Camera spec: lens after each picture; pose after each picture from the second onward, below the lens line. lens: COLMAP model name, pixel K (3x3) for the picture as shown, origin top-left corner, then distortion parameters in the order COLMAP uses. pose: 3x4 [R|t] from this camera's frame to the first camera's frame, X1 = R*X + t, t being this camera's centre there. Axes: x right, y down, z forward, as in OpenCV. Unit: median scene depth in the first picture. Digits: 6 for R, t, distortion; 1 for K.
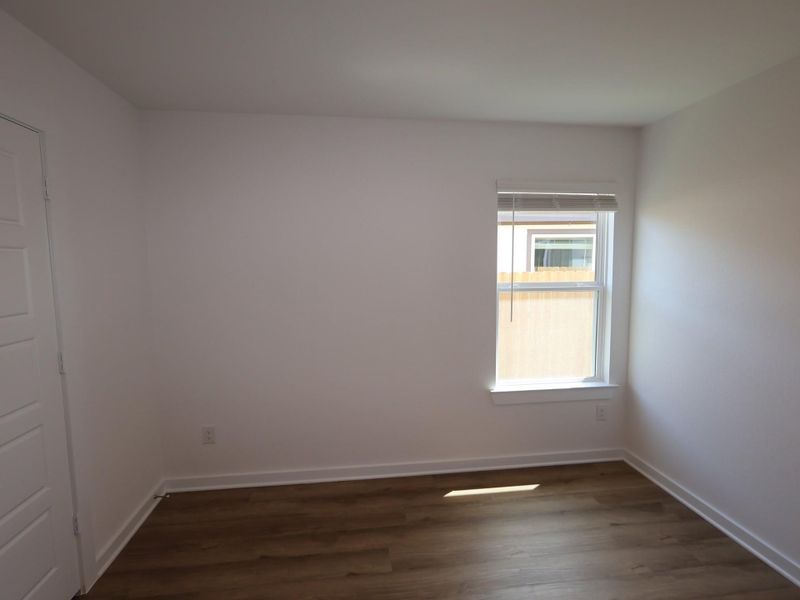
lens RADIAL K [[417.6, 0, 401.4], [0, 417.6, 301.5], [0, 0, 1]] dist [-0.001954, -0.001010]
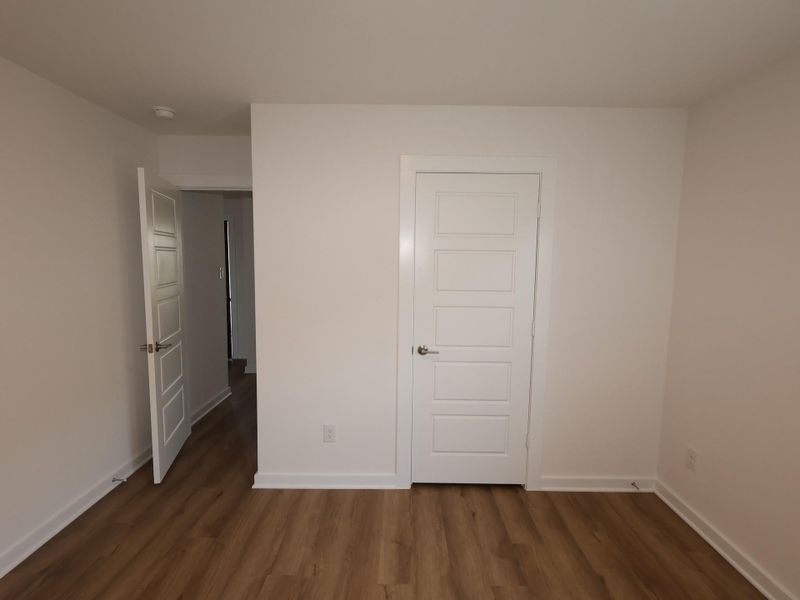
lens RADIAL K [[417.6, 0, 401.4], [0, 417.6, 301.5], [0, 0, 1]] dist [-0.001954, -0.001010]
pose [[-0.130914, 0.105314, -0.985784, 0.553532], [-0.108179, 0.986887, 0.119798, -0.060579], [0.985474, 0.122324, -0.117804, 0.560016]]
